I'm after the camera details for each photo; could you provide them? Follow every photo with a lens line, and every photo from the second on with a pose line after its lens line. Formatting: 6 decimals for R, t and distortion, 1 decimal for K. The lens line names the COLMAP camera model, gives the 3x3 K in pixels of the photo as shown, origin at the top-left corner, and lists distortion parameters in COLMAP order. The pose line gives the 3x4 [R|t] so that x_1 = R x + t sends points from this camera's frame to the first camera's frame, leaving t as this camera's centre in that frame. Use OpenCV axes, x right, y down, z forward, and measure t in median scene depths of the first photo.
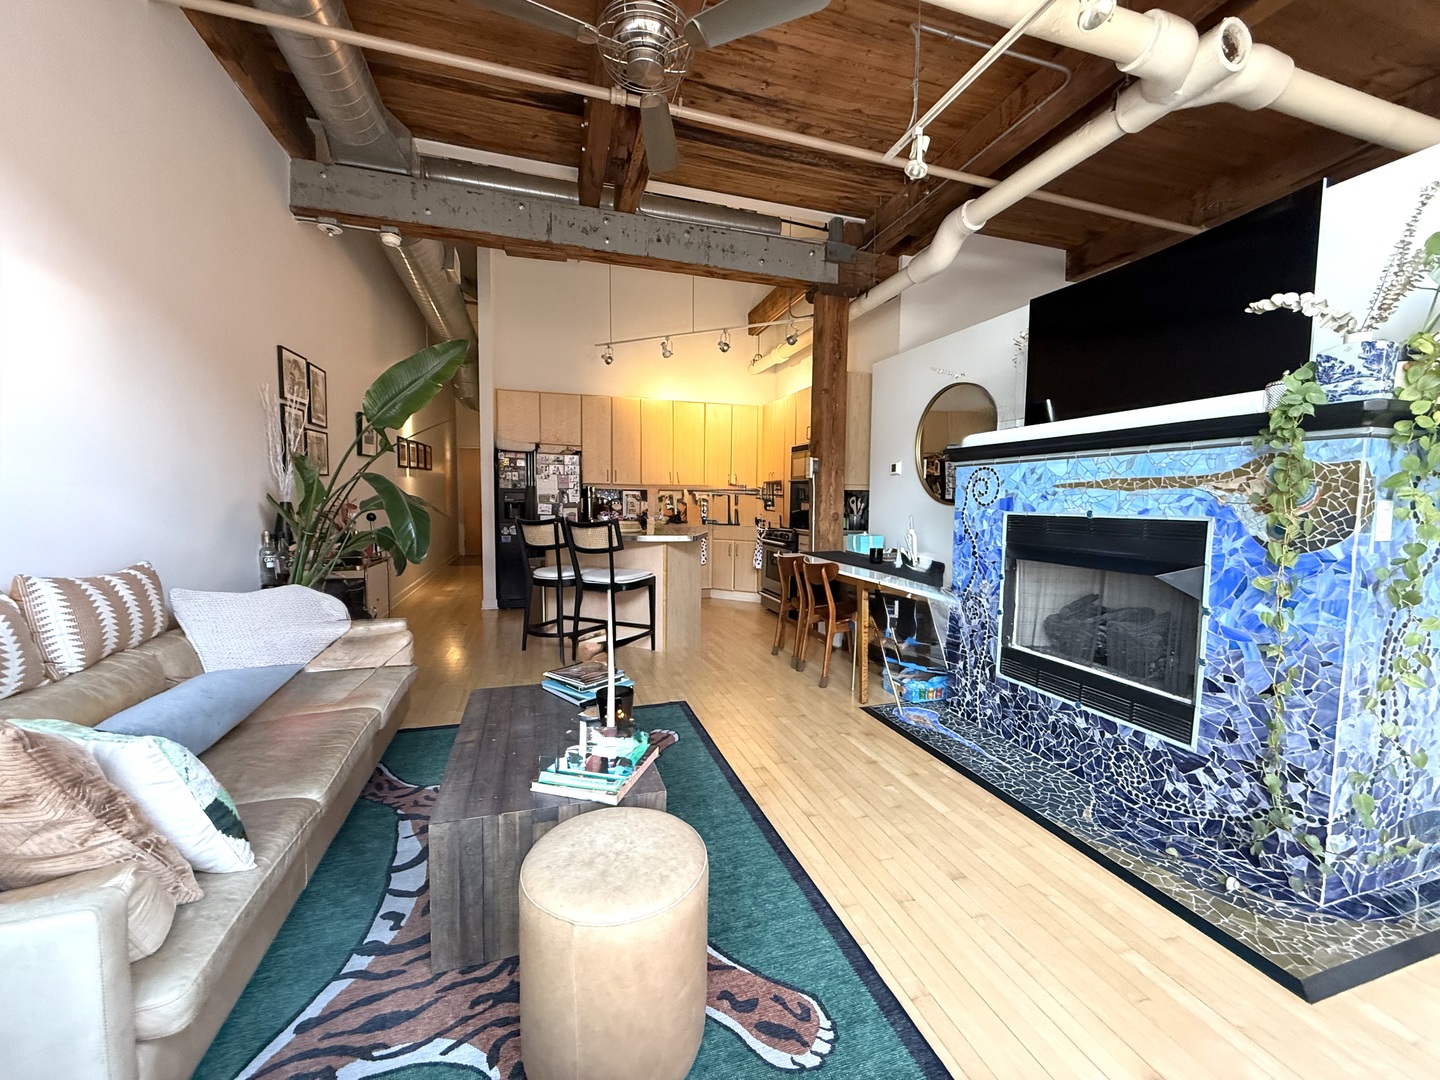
lens RADIAL K [[572.2, 0, 720.0], [0, 572.2, 540.0], [0, 0, 1]] dist [-0.001076, -0.000129]
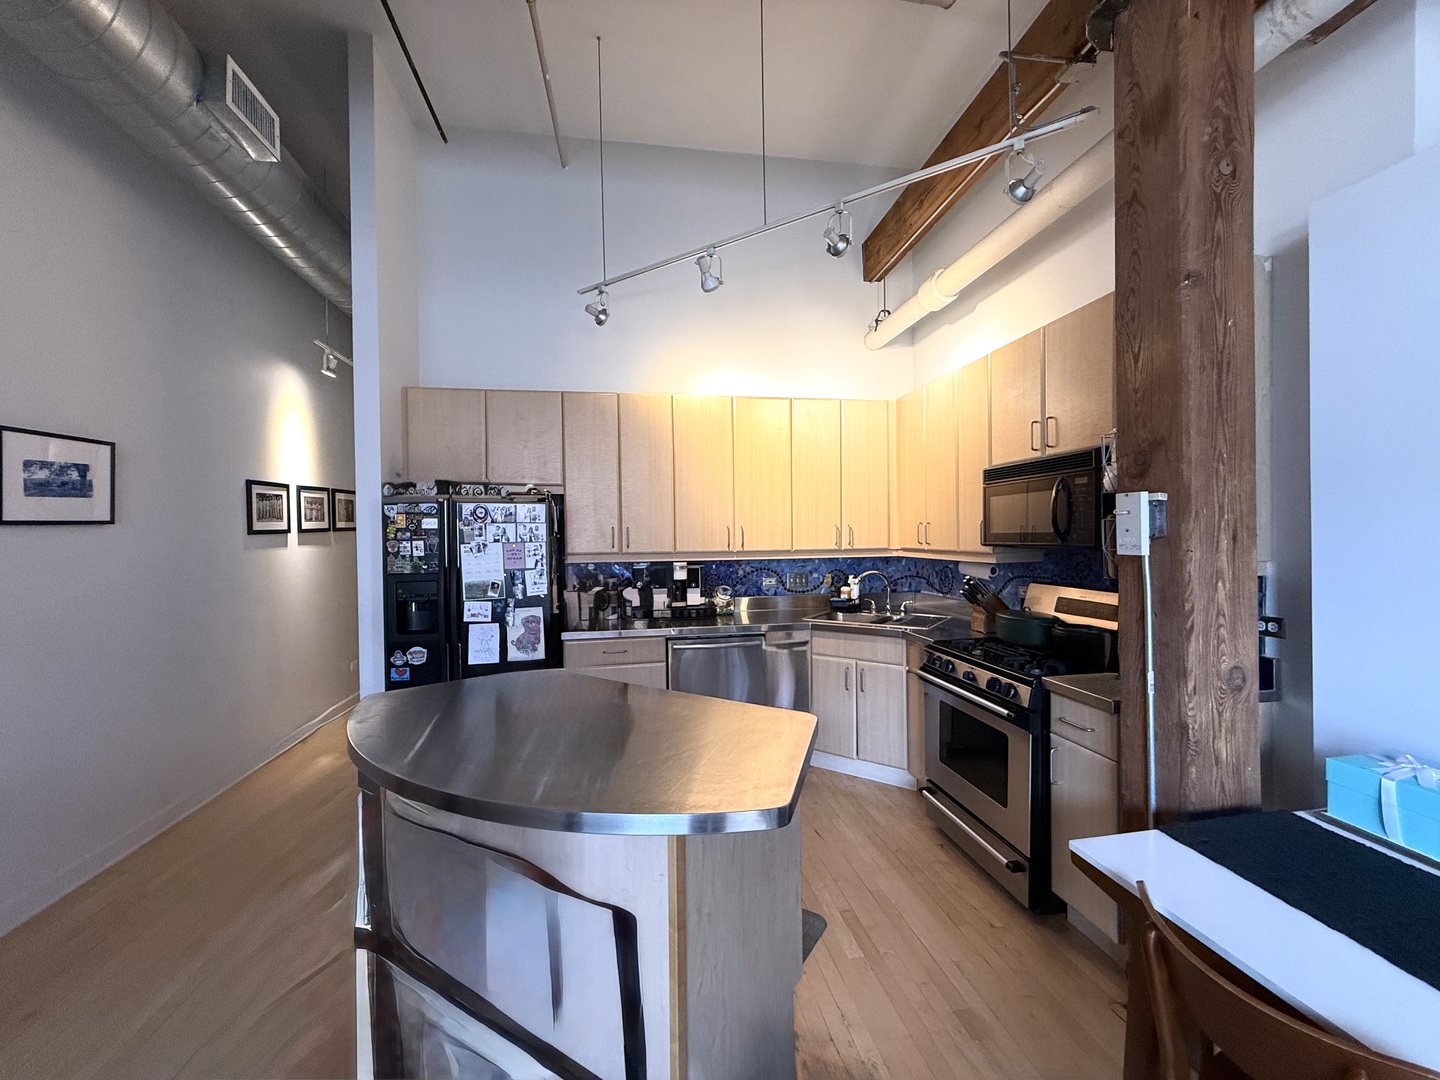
lens RADIAL K [[572.2, 0, 720.0], [0, 572.2, 540.0], [0, 0, 1]] dist [-0.001076, -0.000129]
pose [[0.990490, -0.024430, -0.135396, -0.045947], [0.015737, 0.997767, -0.064912, -0.149265], [0.136679, 0.062164, 0.988663, 0.971686]]
